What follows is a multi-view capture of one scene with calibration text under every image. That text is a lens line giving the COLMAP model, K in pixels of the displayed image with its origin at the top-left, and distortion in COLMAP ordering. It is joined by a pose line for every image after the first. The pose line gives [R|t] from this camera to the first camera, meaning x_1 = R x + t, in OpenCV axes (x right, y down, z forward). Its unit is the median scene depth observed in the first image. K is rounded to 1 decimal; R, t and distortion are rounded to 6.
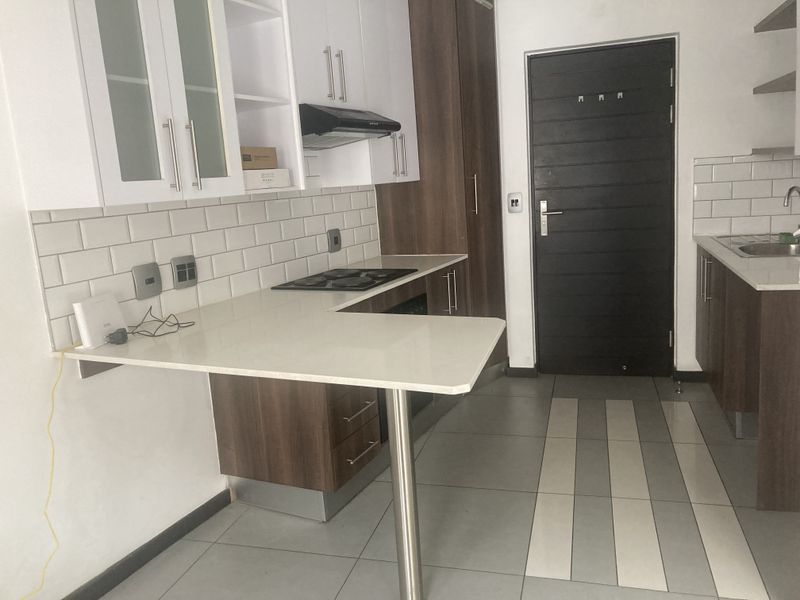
lens RADIAL K [[653.7, 0, 400.0], [0, 653.7, 300.0], [0, 0, 1]] dist [0.026731, -0.072312]
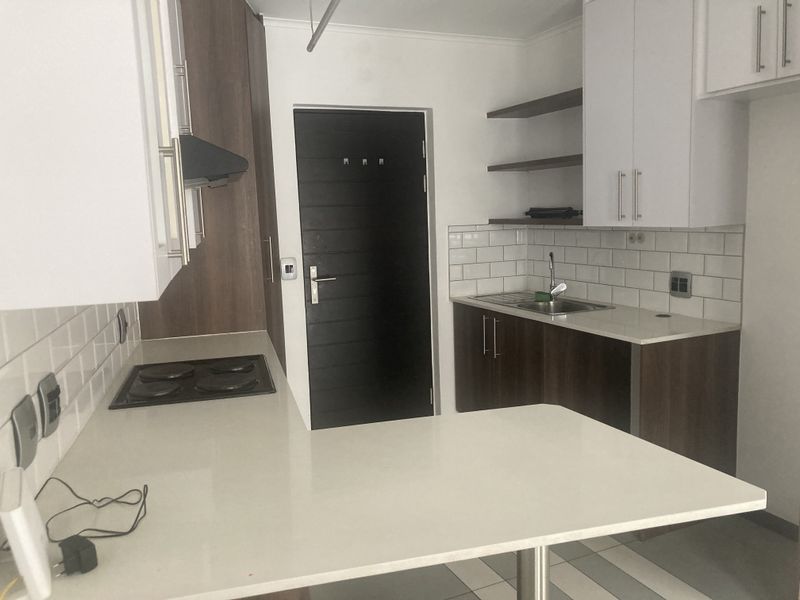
lens RADIAL K [[653.7, 0, 400.0], [0, 653.7, 300.0], [0, 0, 1]] dist [0.026731, -0.072312]
pose [[0.754157, -0.046389, 0.655054, -0.314673], [0.104140, 0.993328, -0.049551, -0.049994], [-0.648385, 0.105586, 0.753956, 0.252785]]
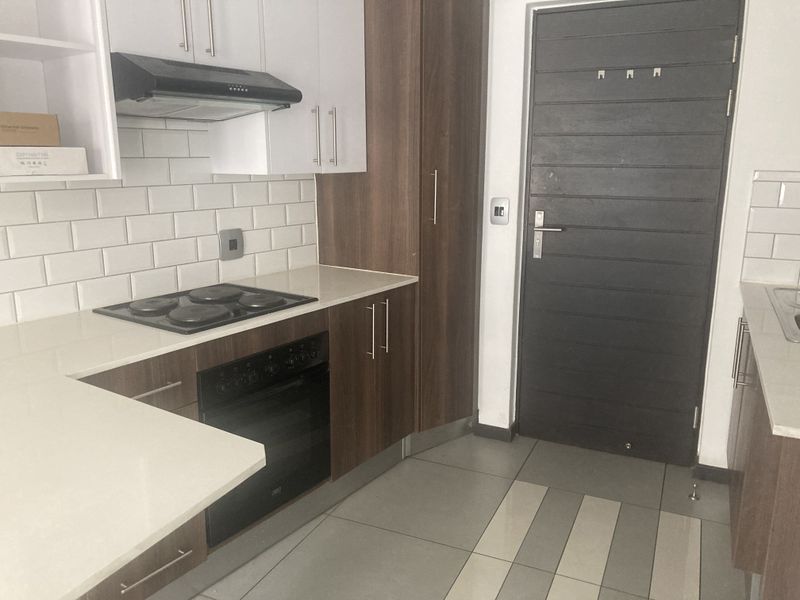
lens RADIAL K [[651.3, 0, 398.7], [0, 651.3, 306.4], [0, 0, 1]] dist [0.034450, -0.084964]
pose [[0.985889, 0.101913, -0.132801, 0.183964], [-0.095679, 0.994025, 0.052528, -0.073364], [0.137361, -0.039081, 0.989750, 0.260798]]
